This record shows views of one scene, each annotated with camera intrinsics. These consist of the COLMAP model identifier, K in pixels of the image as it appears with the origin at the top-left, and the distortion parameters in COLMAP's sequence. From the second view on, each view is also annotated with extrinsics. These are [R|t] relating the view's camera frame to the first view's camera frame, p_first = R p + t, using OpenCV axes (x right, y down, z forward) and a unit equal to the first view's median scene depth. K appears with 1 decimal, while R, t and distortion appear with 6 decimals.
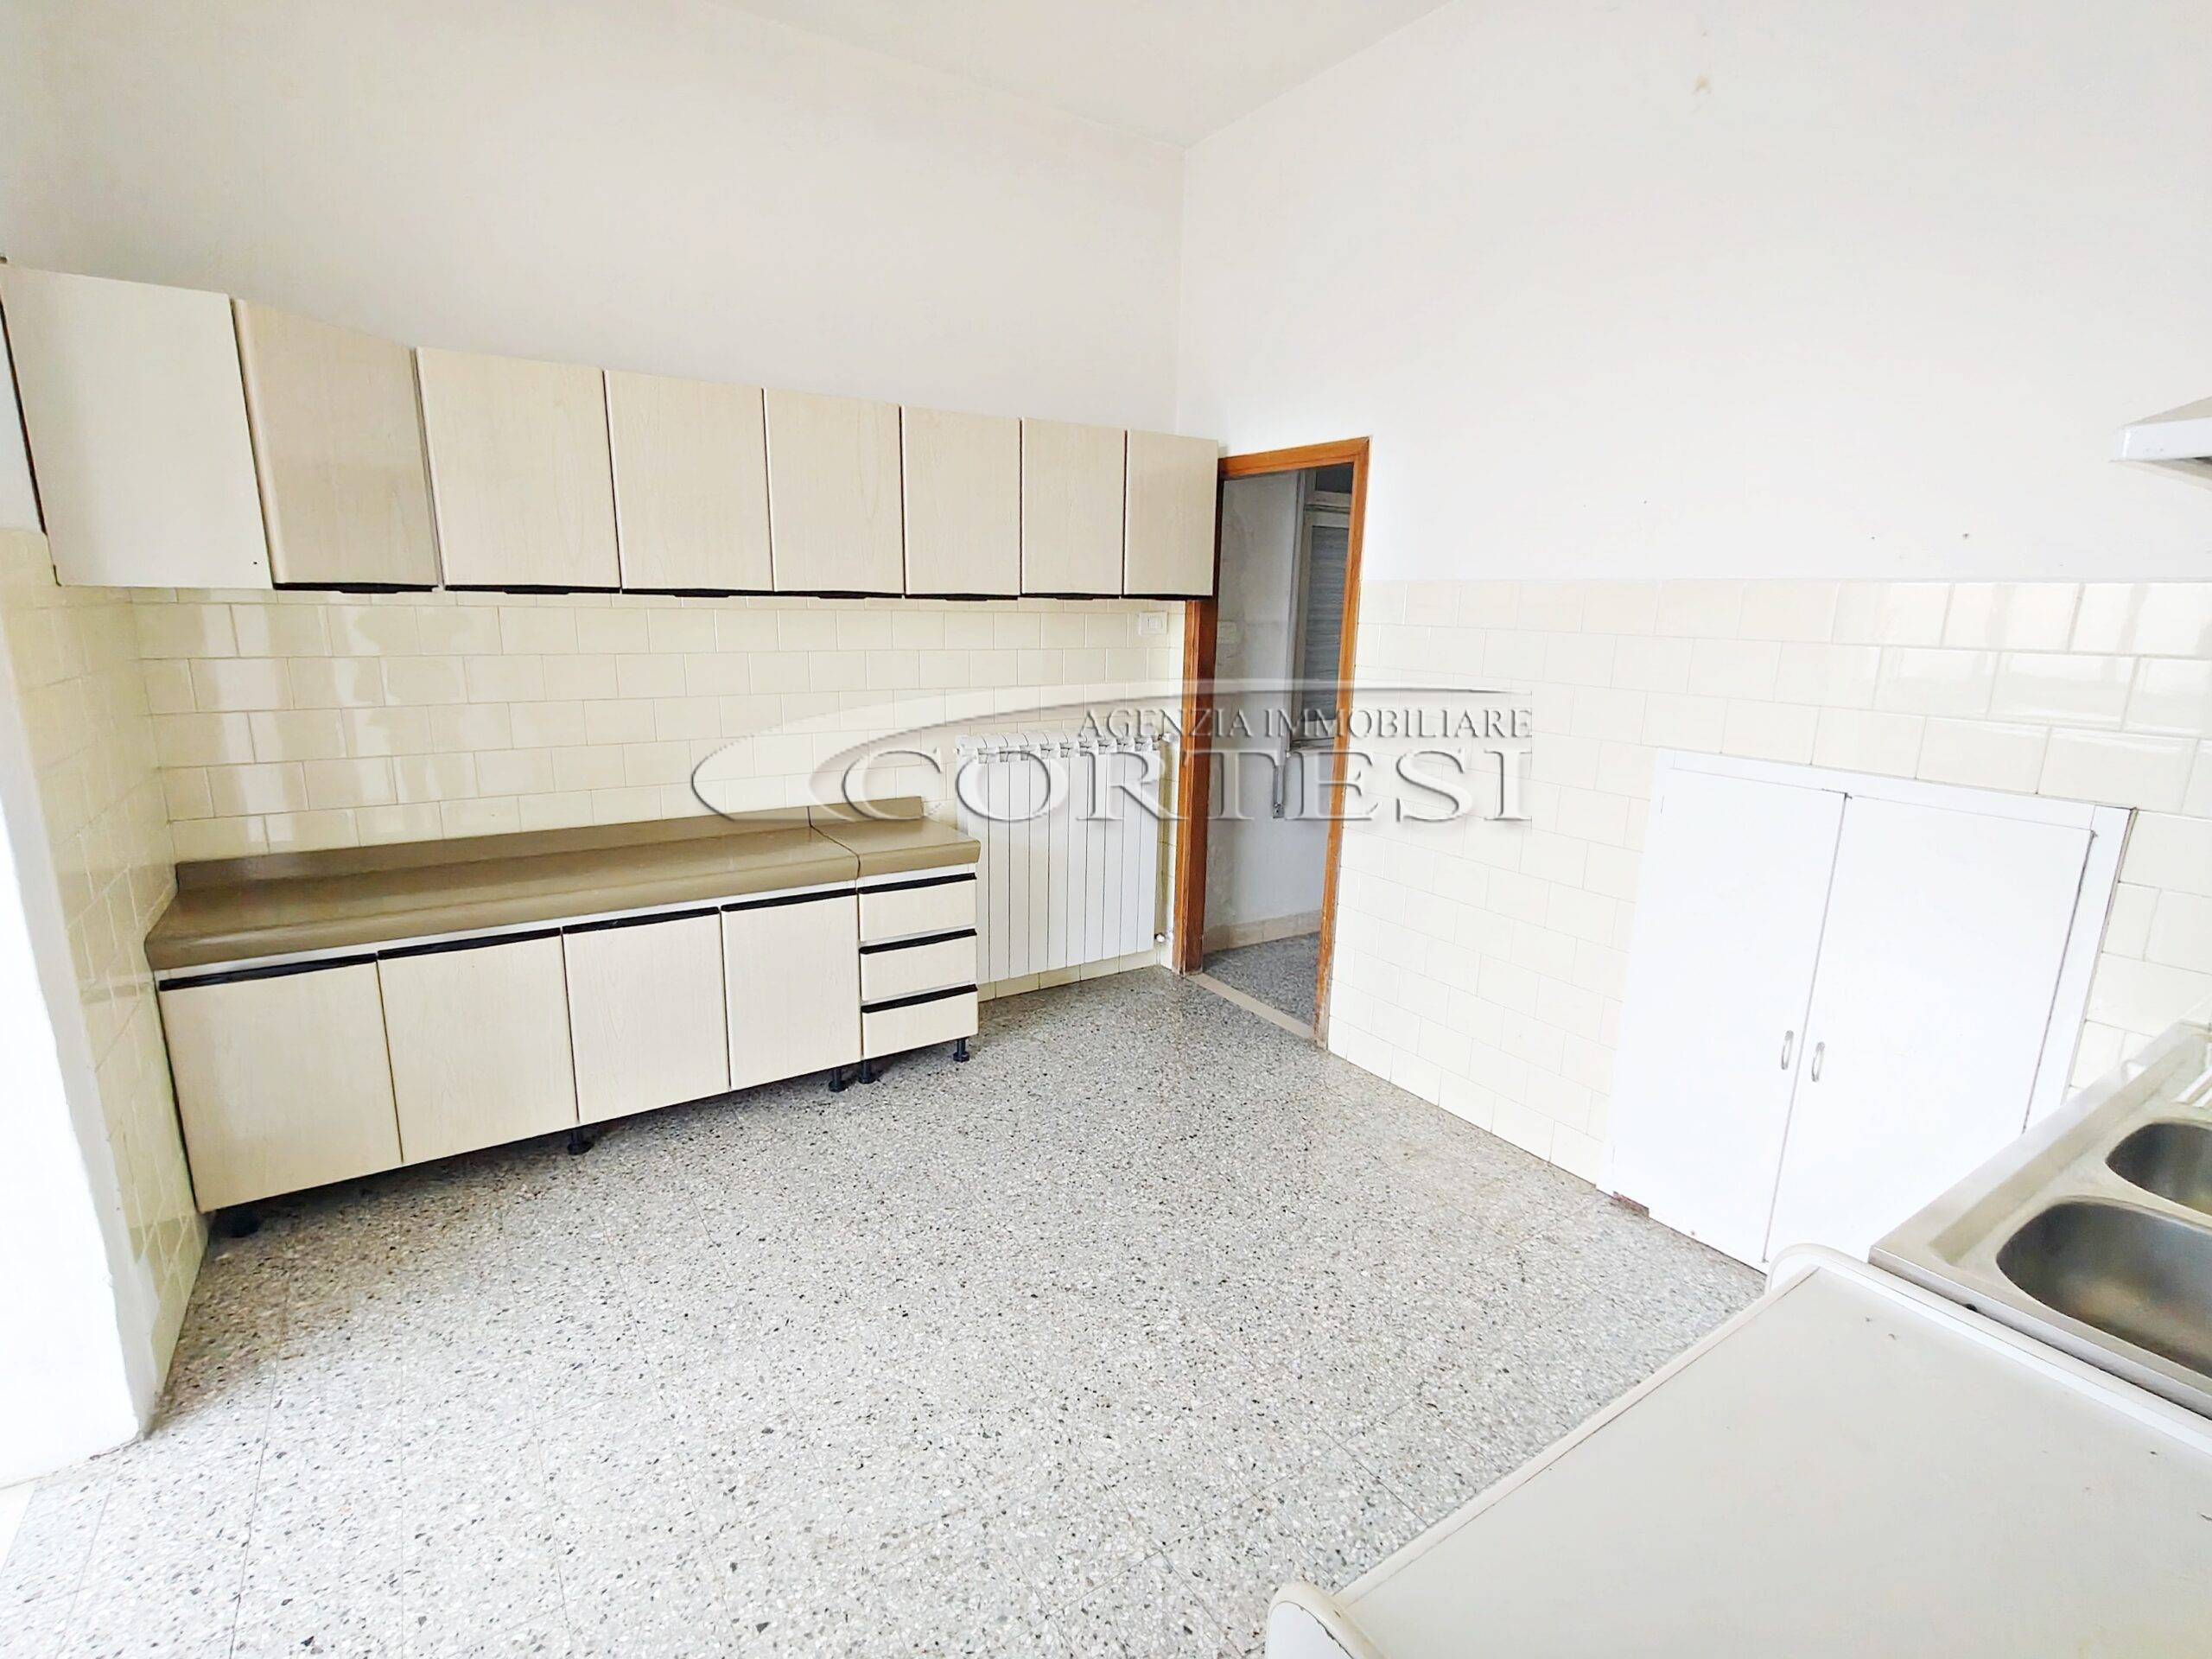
lens RADIAL K [[1055.1, 0, 1095.2], [0, 1055.1, 823.7], [0, 0, 1]] dist [0.003236, 0.001426]
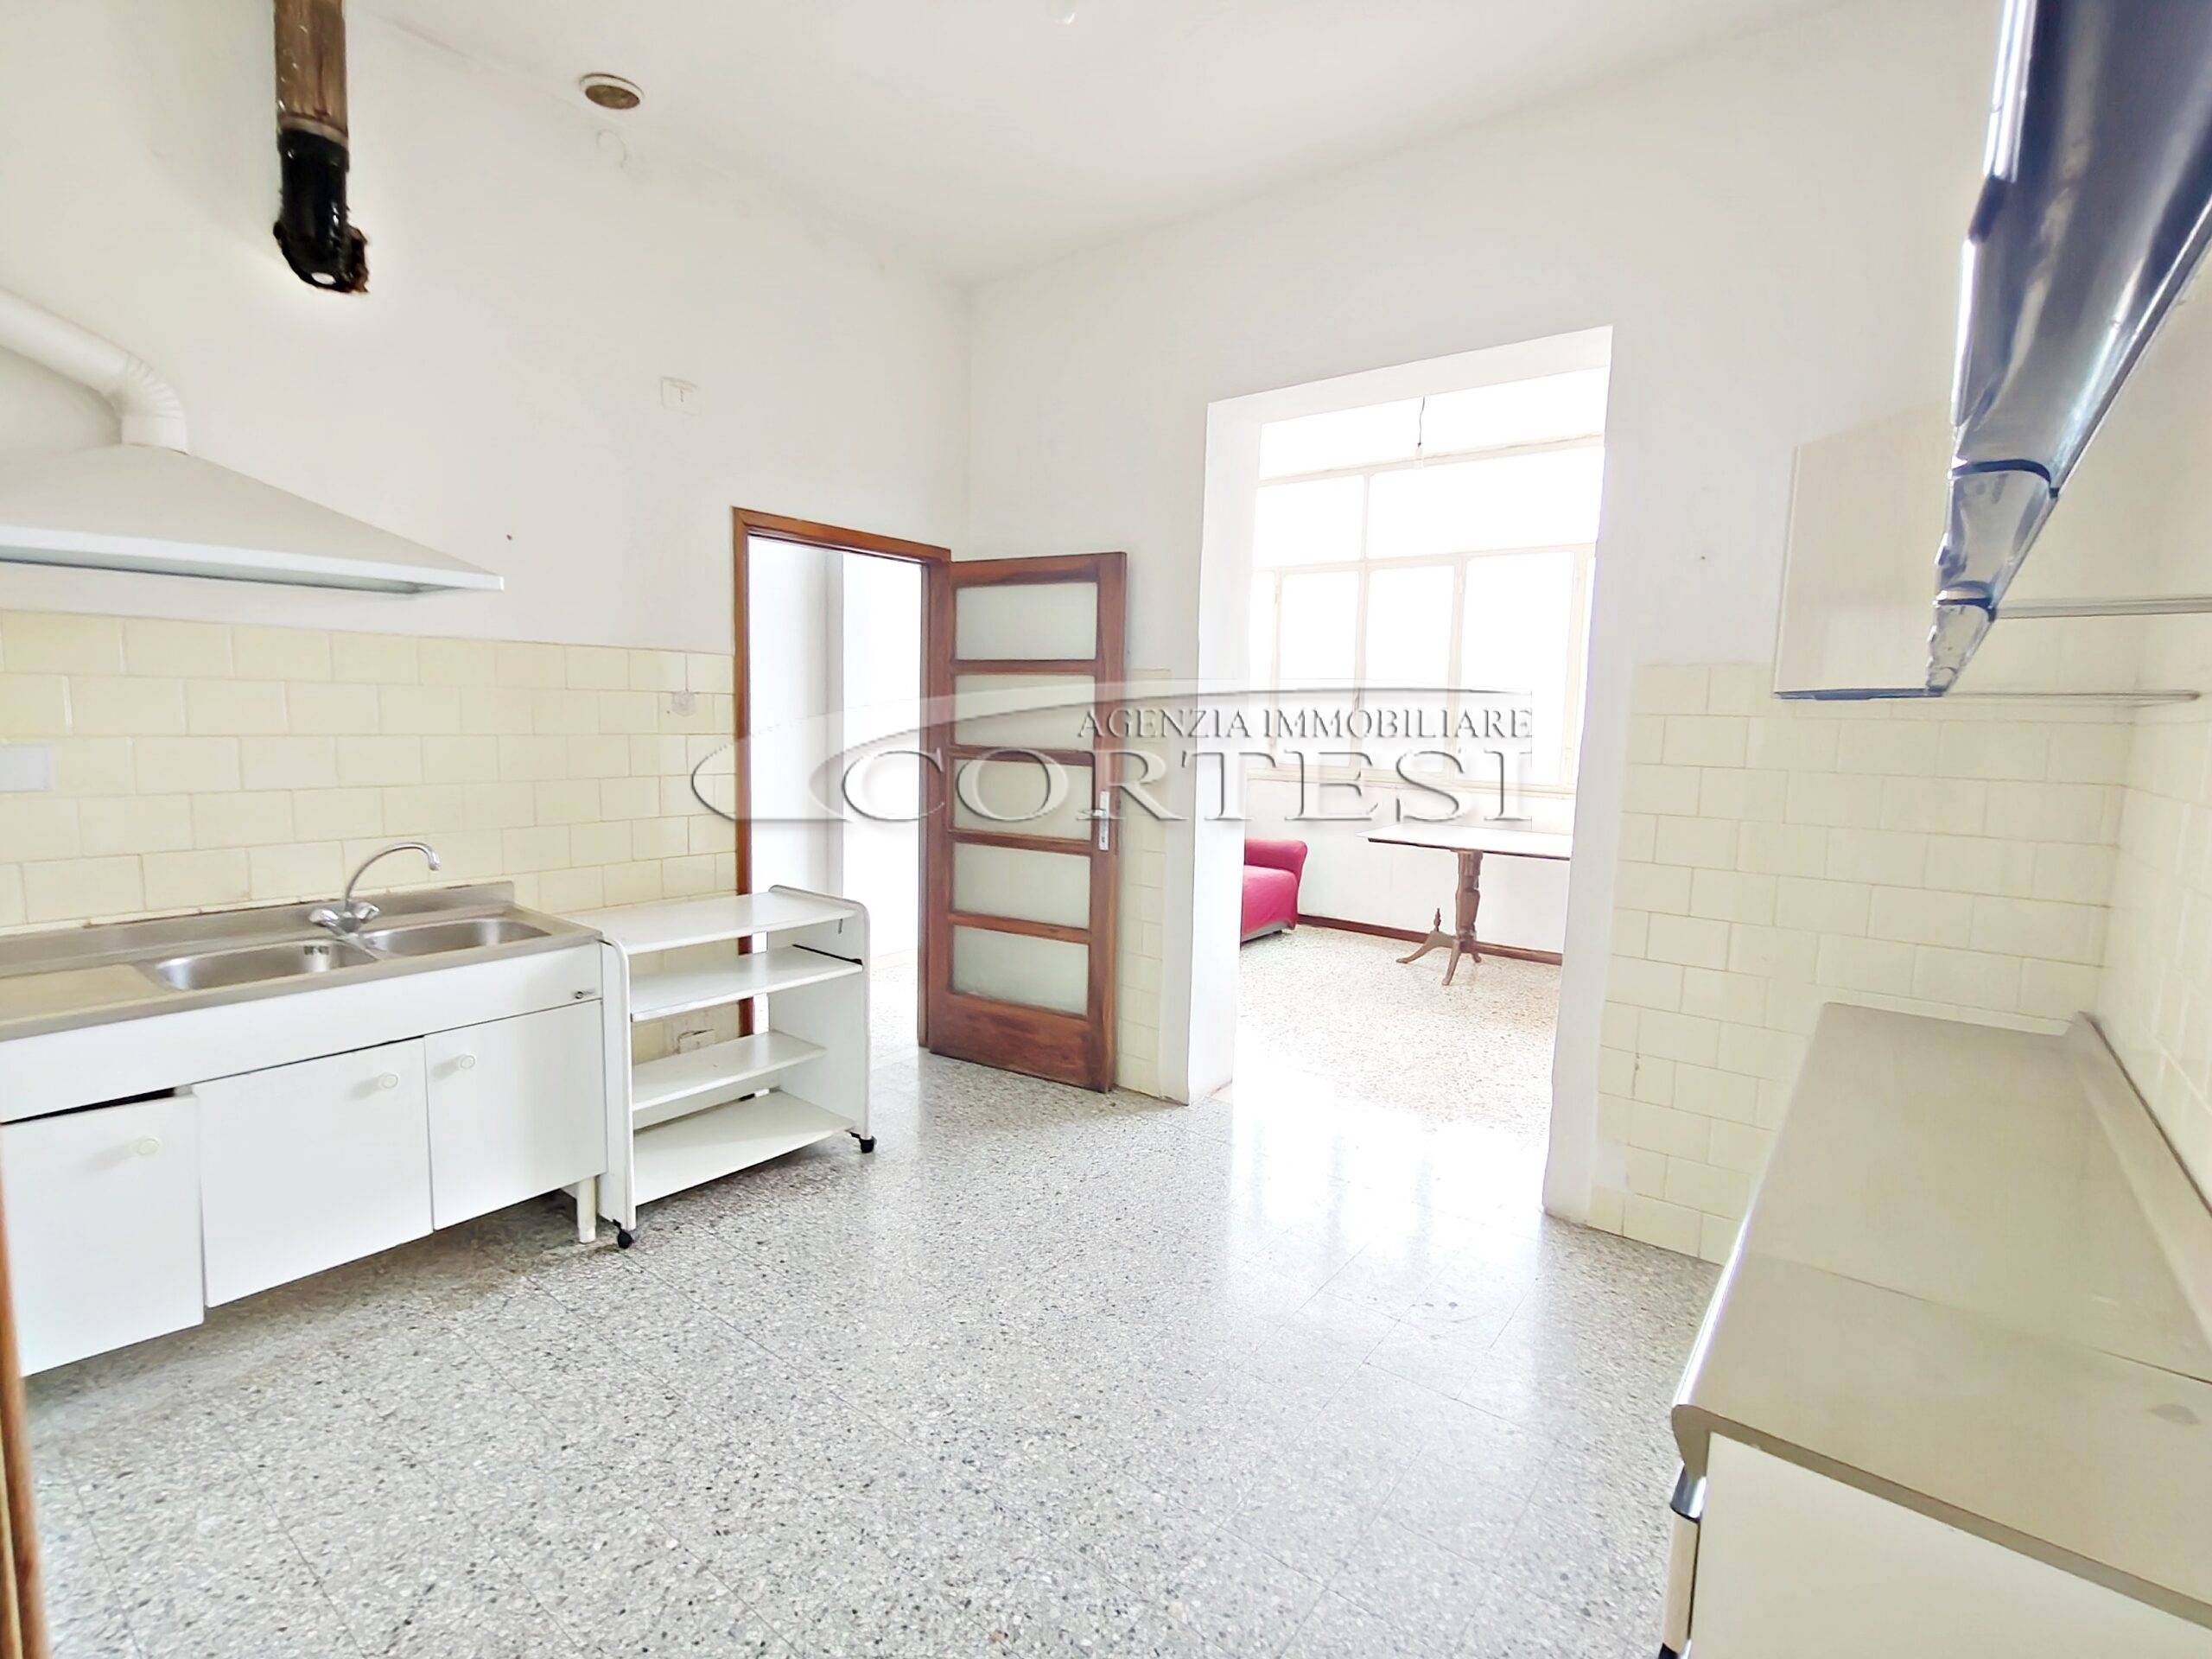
lens RADIAL K [[1038.8, 0, 1092.1], [0, 1038.8, 827.6], [0, 0, 1]] dist [-0.002087, 0.000255]
pose [[-0.947574, -0.009143, -0.319404, 0.218373], [-0.110093, 0.947728, 0.299484, -0.302448], [0.299970, 0.318948, -0.899050, 1.614974]]
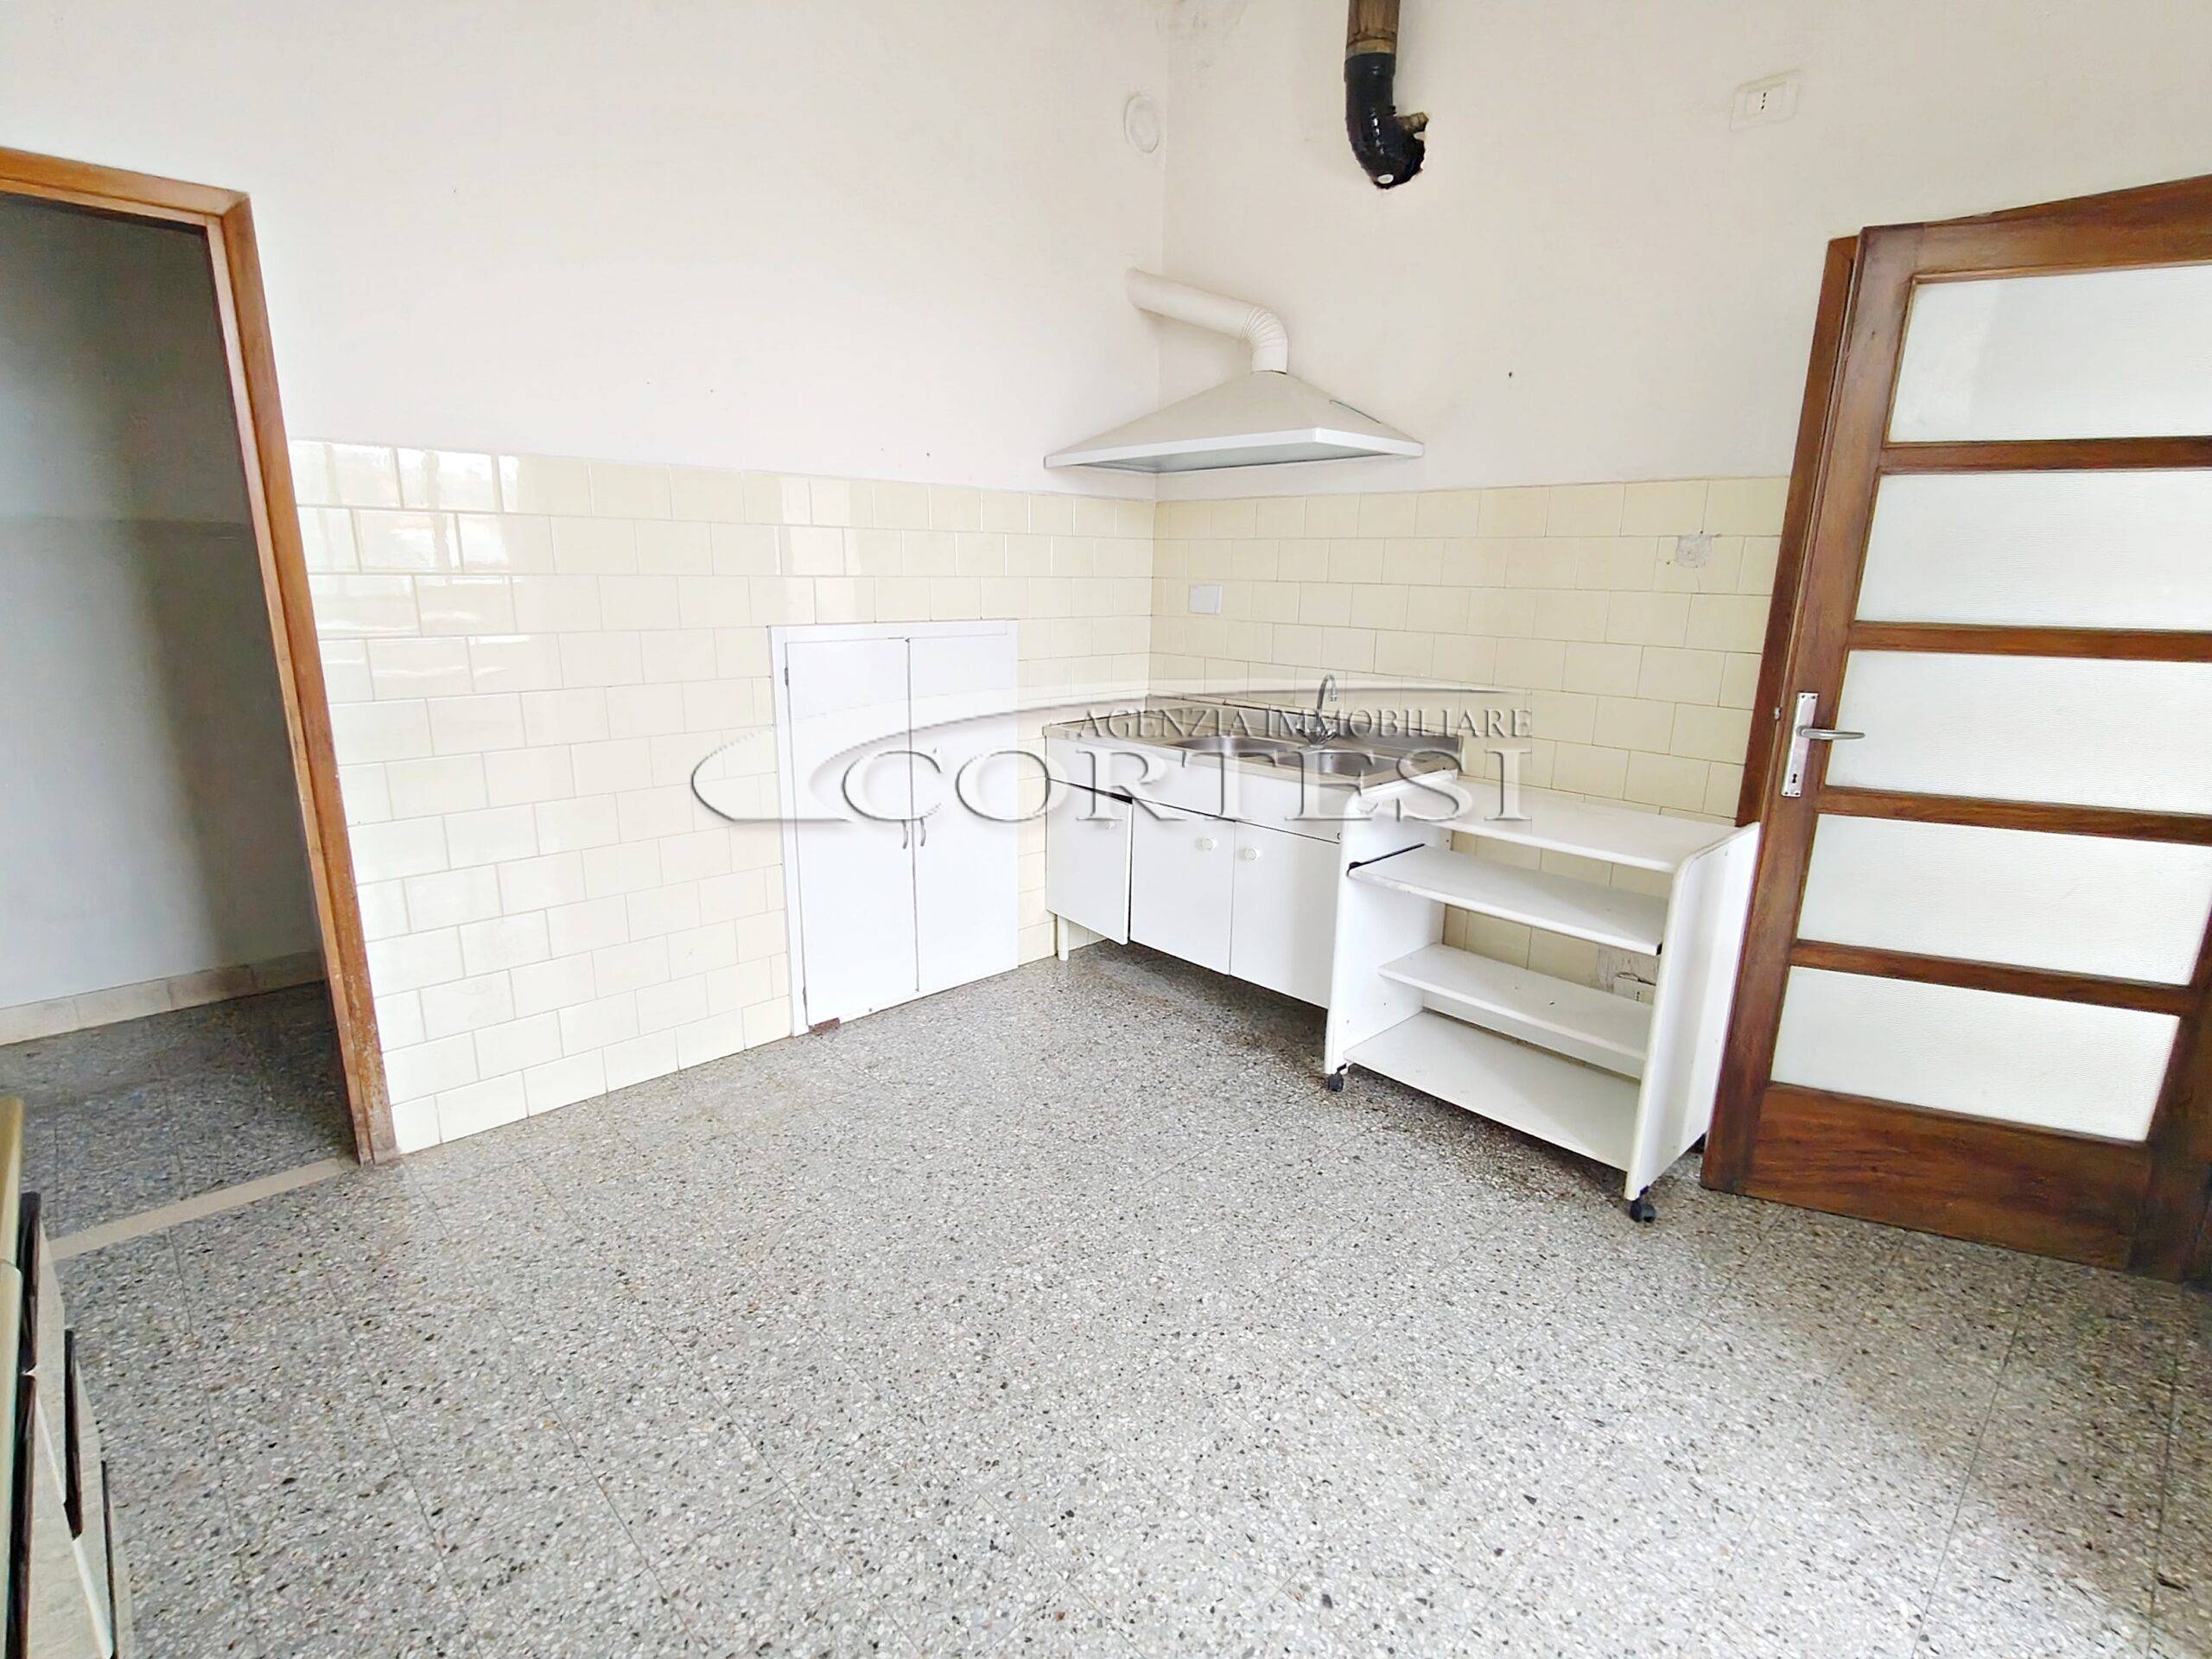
lens RADIAL K [[1075.5, 0, 1106.0], [0, 1075.5, 829.5], [0, 0, 1]] dist [-0.002614, 0.002282]
pose [[-0.186749, -0.261337, 0.947010, -0.696271], [0.186791, 0.936938, 0.295392, -0.150578], [-0.964486, 0.232057, -0.126157, 0.912557]]
